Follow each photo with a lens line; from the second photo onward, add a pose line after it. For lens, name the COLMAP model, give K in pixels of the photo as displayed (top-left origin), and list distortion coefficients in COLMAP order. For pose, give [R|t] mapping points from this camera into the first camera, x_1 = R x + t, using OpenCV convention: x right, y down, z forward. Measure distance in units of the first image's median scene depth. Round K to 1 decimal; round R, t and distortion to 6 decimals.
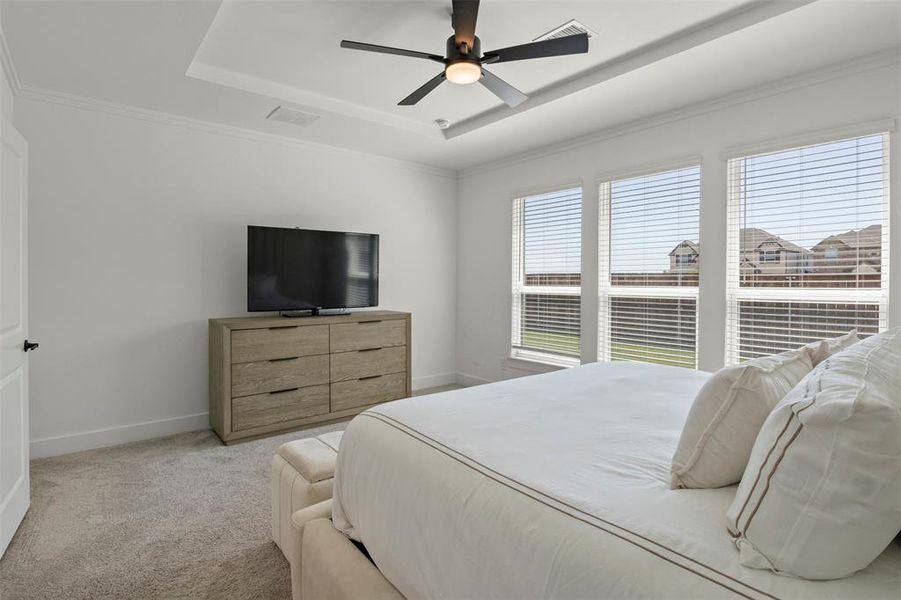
lens RADIAL K [[459.8, 0, 452.2], [0, 459.8, 286.3], [0, 0, 1]] dist [-0.006356, -0.001536]
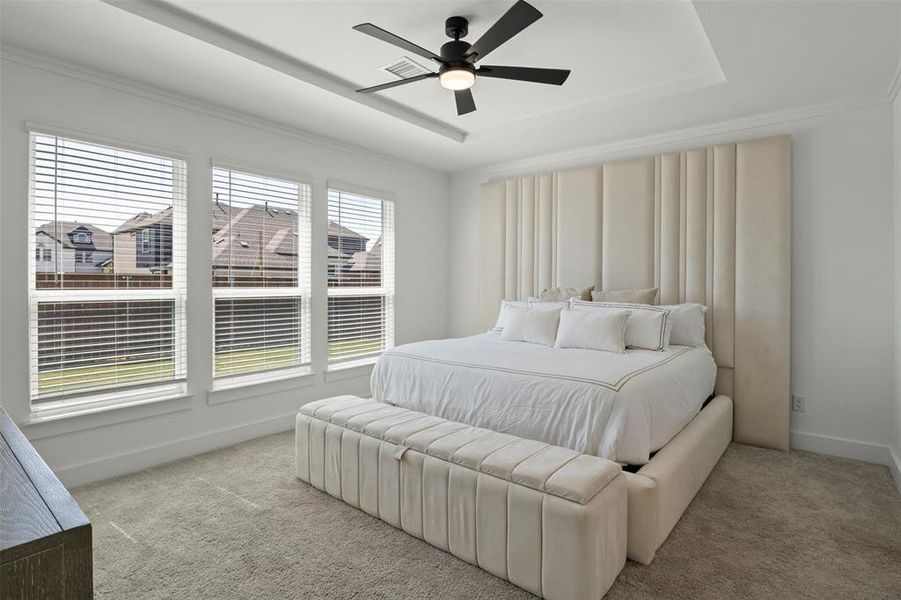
lens RADIAL K [[459.8, 0, 452.2], [0, 459.8, 286.3], [0, 0, 1]] dist [-0.006356, -0.001536]
pose [[-0.208149, -0.009232, 0.978053, -0.509137], [0.006497, 0.999920, 0.010821, -0.008418], [-0.978075, 0.008606, -0.208073, 0.639626]]
